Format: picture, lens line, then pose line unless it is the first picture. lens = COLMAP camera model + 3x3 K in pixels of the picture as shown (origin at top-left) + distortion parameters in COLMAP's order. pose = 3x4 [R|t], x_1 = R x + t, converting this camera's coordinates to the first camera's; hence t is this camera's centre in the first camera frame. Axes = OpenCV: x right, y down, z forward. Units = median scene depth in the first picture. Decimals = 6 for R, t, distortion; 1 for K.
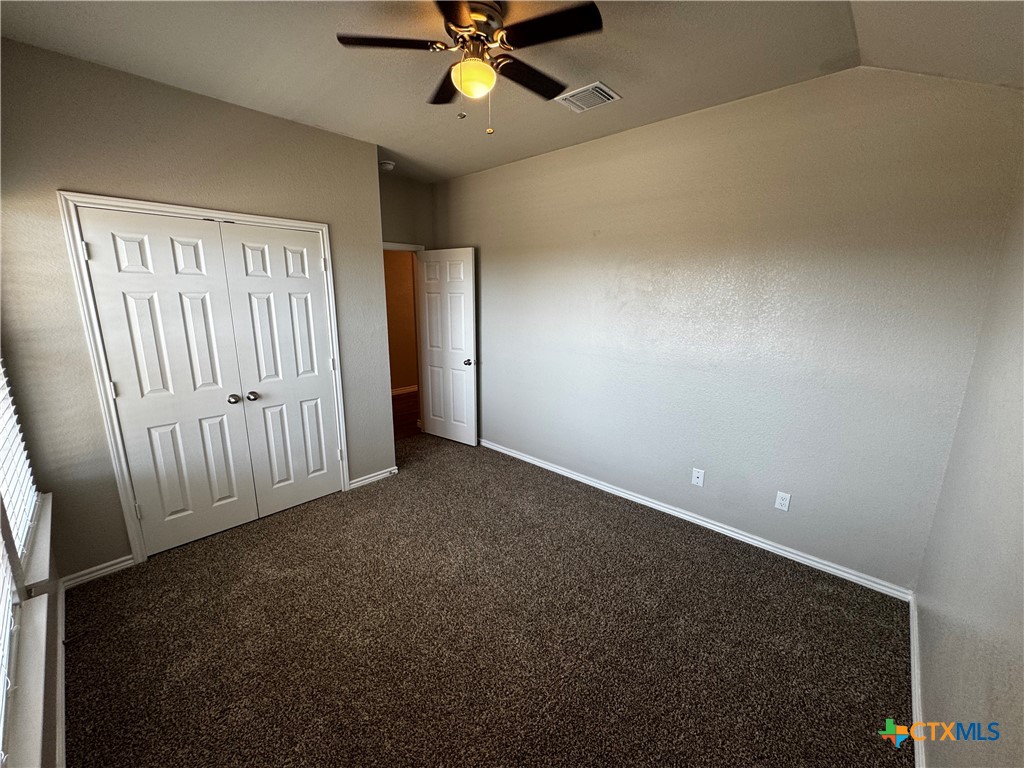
lens RADIAL K [[410.7, 0, 512.0], [0, 410.7, 384.0], [0, 0, 1]] dist [-0.001555, -0.000228]
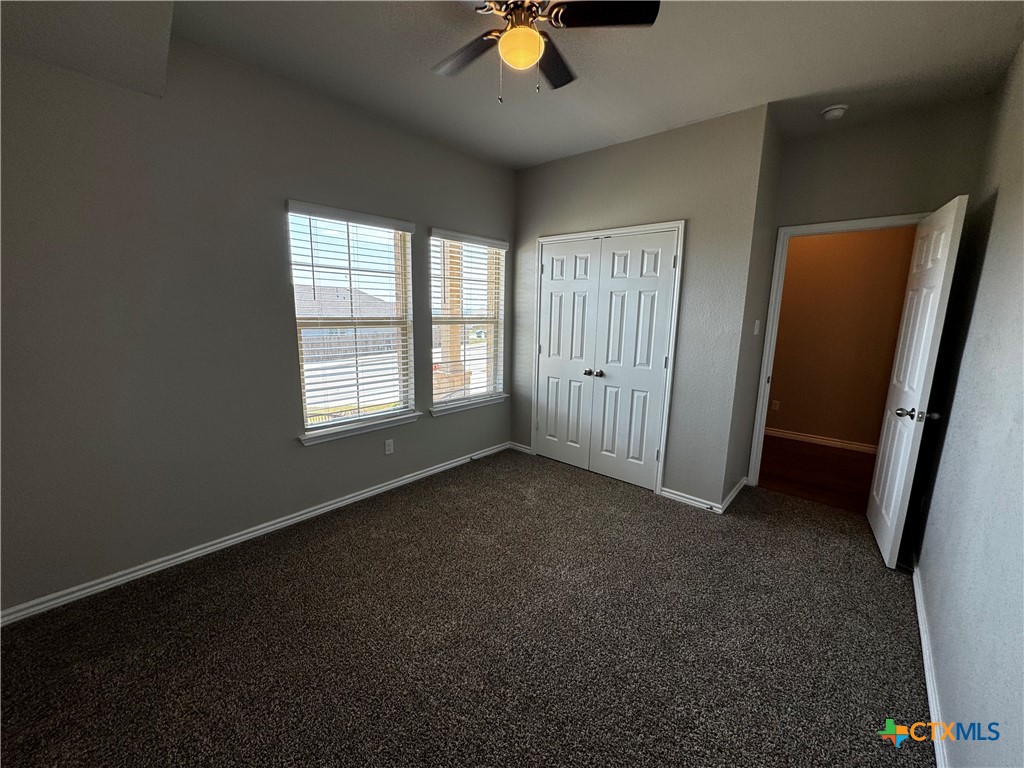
lens RADIAL K [[410.7, 0, 512.0], [0, 410.7, 384.0], [0, 0, 1]] dist [-0.001555, -0.000228]
pose [[0.024126, 0.174134, -0.984426, 0.592083], [-0.235919, 0.957893, 0.163659, -0.080069], [0.971473, 0.228296, 0.064192, 0.646935]]
